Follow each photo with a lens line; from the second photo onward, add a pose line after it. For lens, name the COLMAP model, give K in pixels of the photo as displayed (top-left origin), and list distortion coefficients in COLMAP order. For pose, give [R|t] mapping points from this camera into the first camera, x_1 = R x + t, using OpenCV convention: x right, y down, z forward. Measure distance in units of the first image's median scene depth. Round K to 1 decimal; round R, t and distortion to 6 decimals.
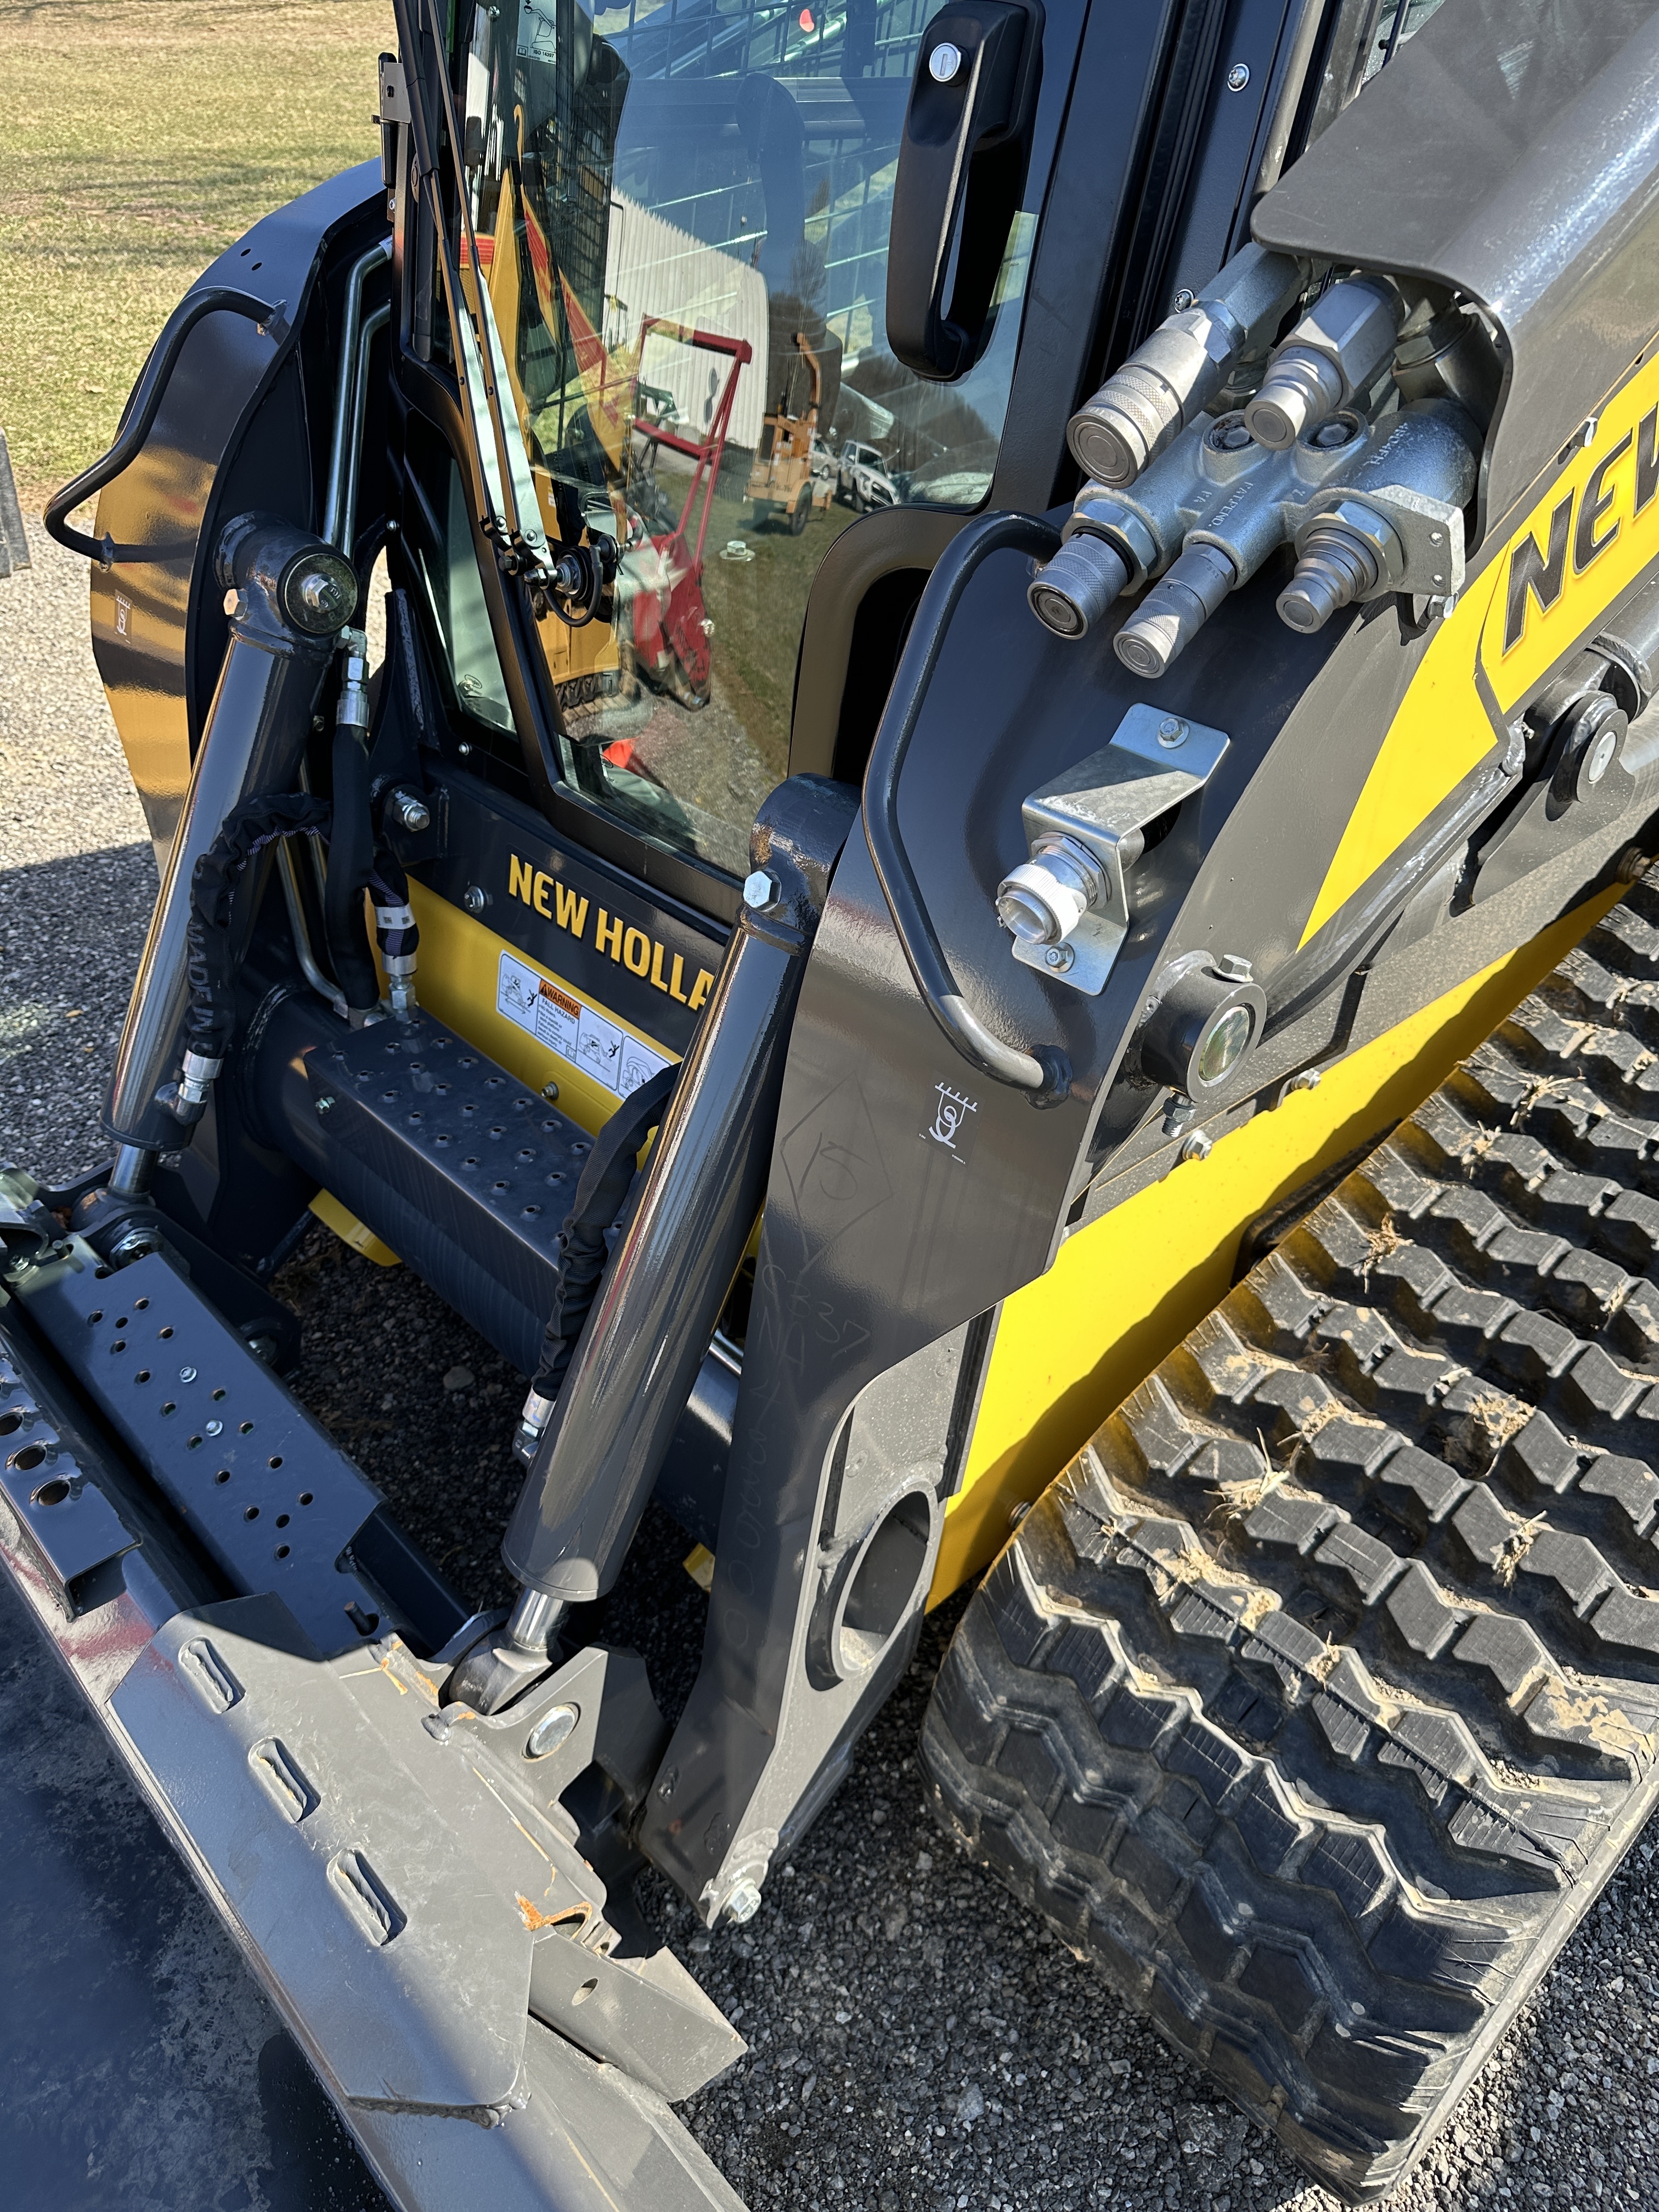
lens RADIAL K [[1587.2, 0, 769.9], [0, 1587.2, 1113.6], [0, 0, 1]] dist [0.065203, -0.125669]
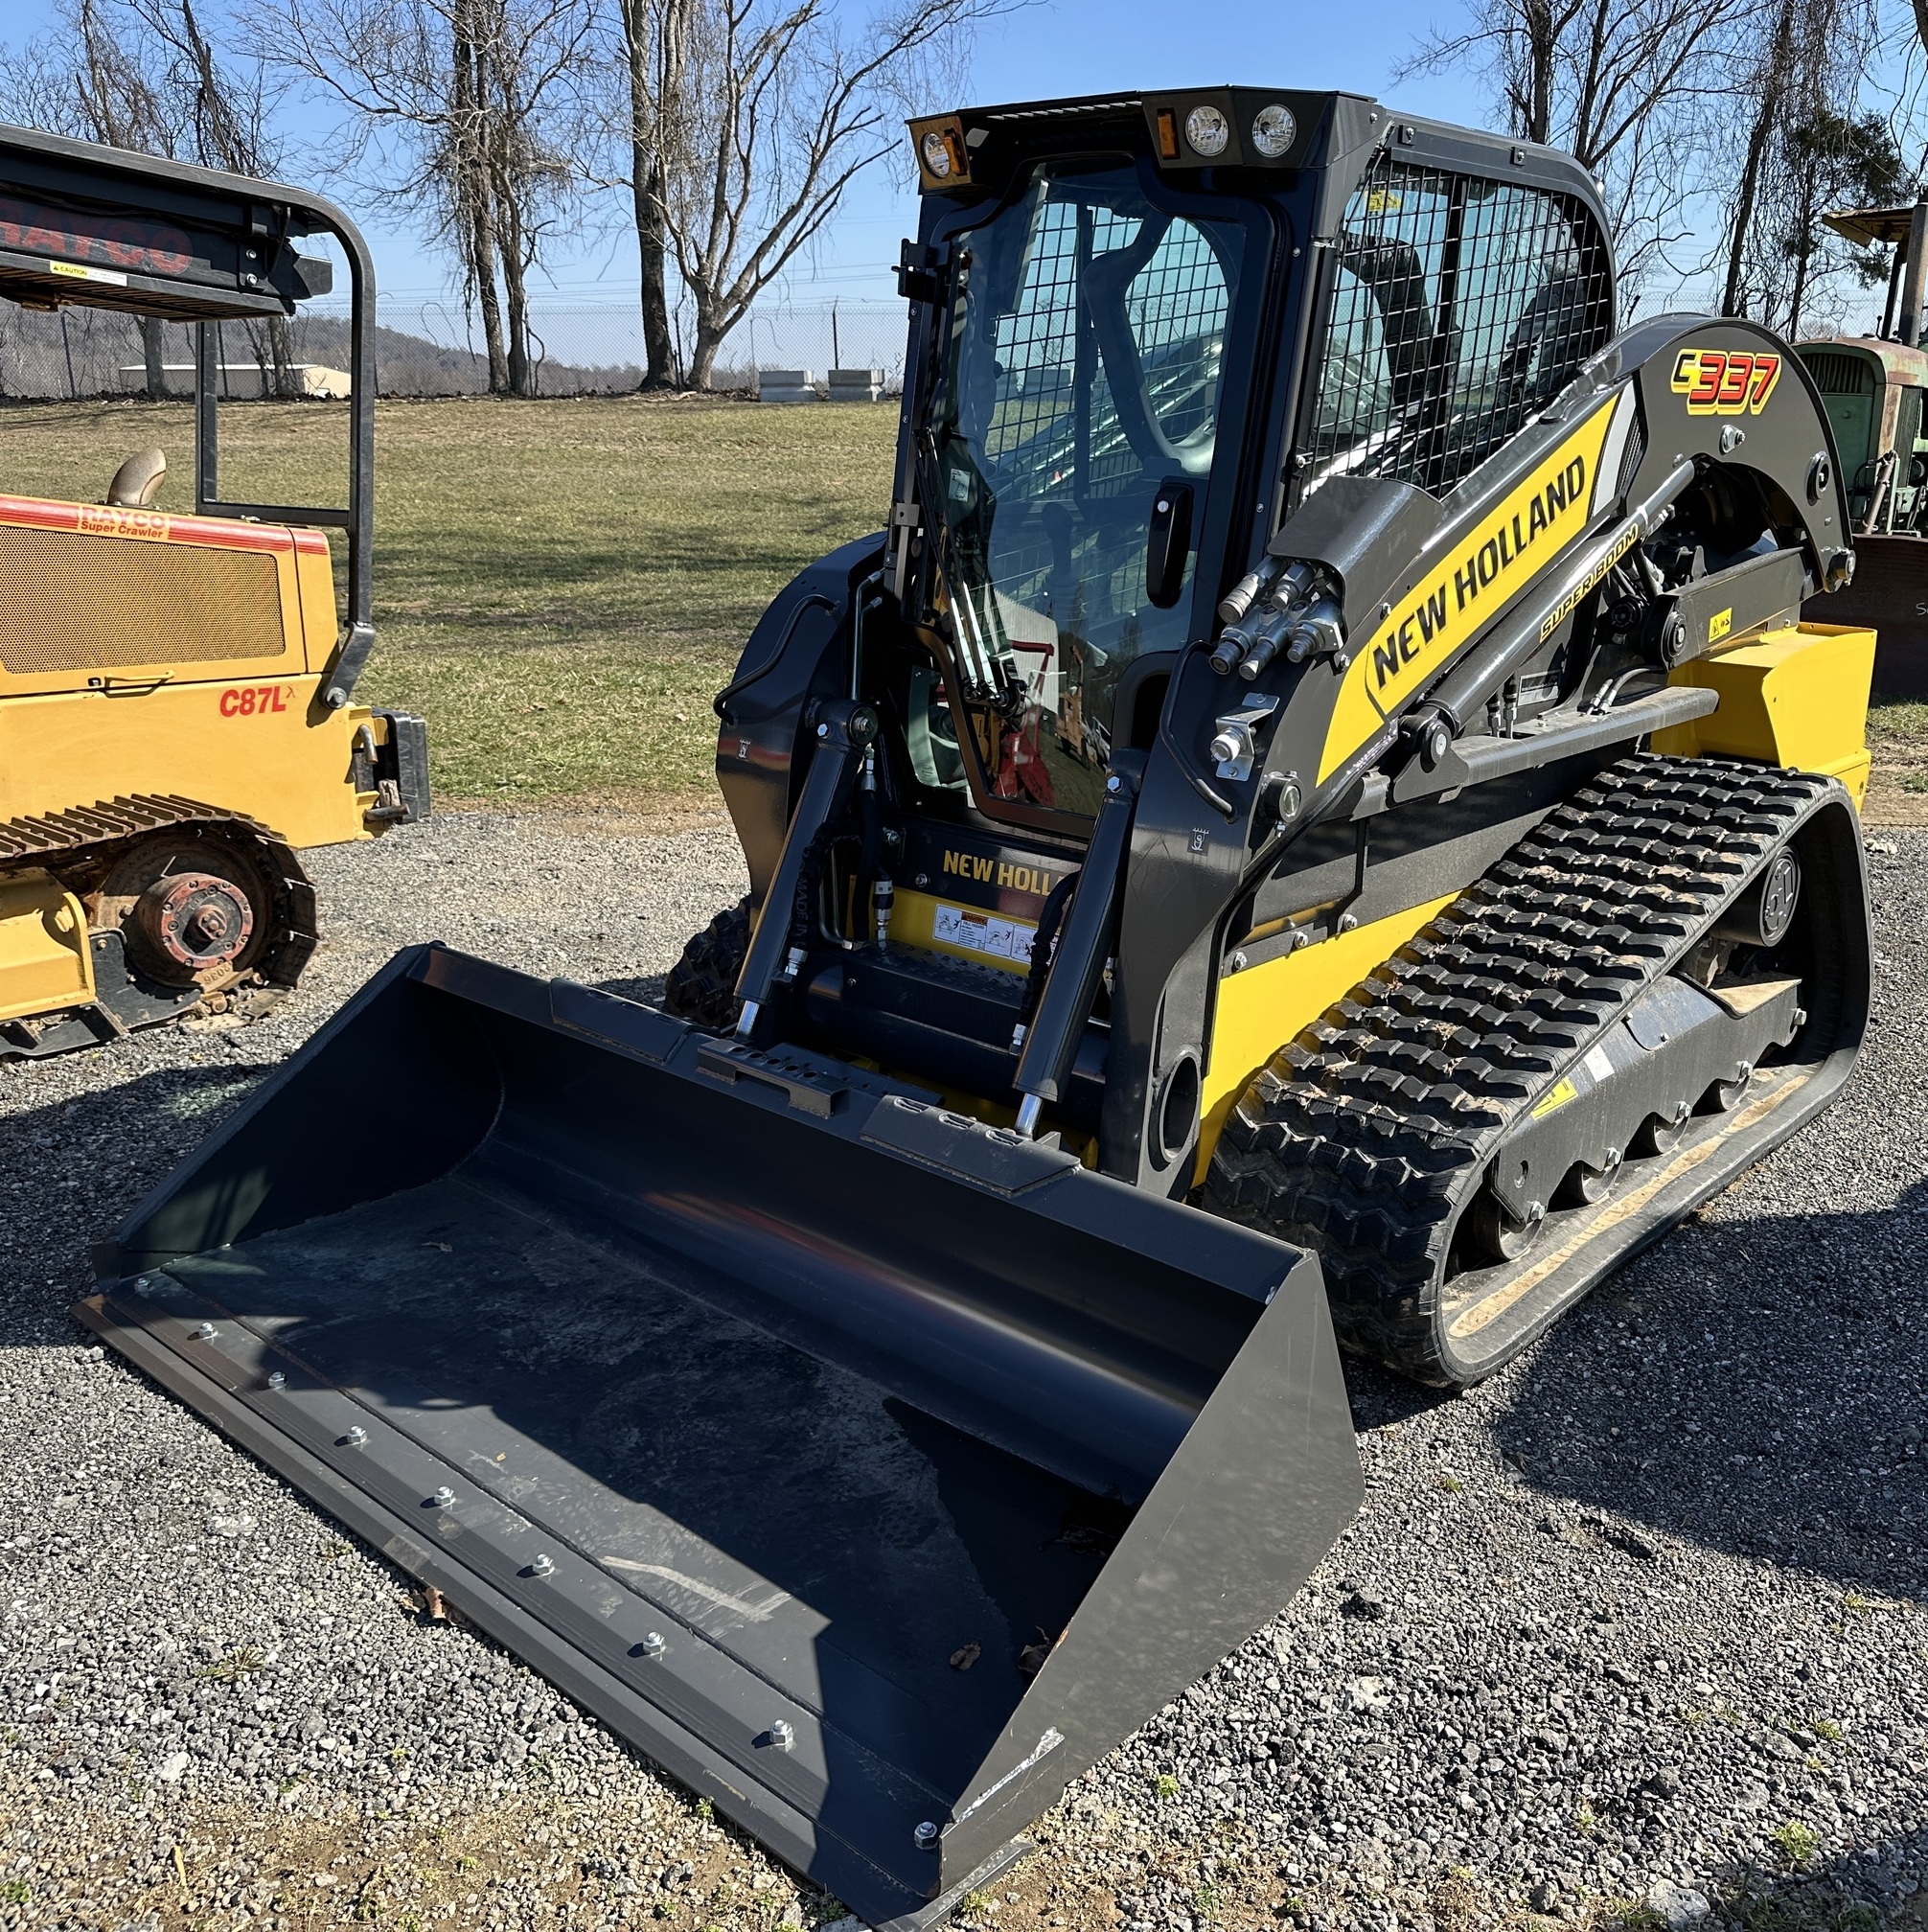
lens RADIAL K [[1772.2, 0, 964.0], [0, 1772.2, 966.0], [0, 0, 1]] dist [0.009817, -0.206607]
pose [[0.997239, -0.045560, 0.058637, -0.387476], [0.060827, 0.954135, -0.293132, 0.872181], [-0.042592, 0.295890, 0.954272, -1.486278]]
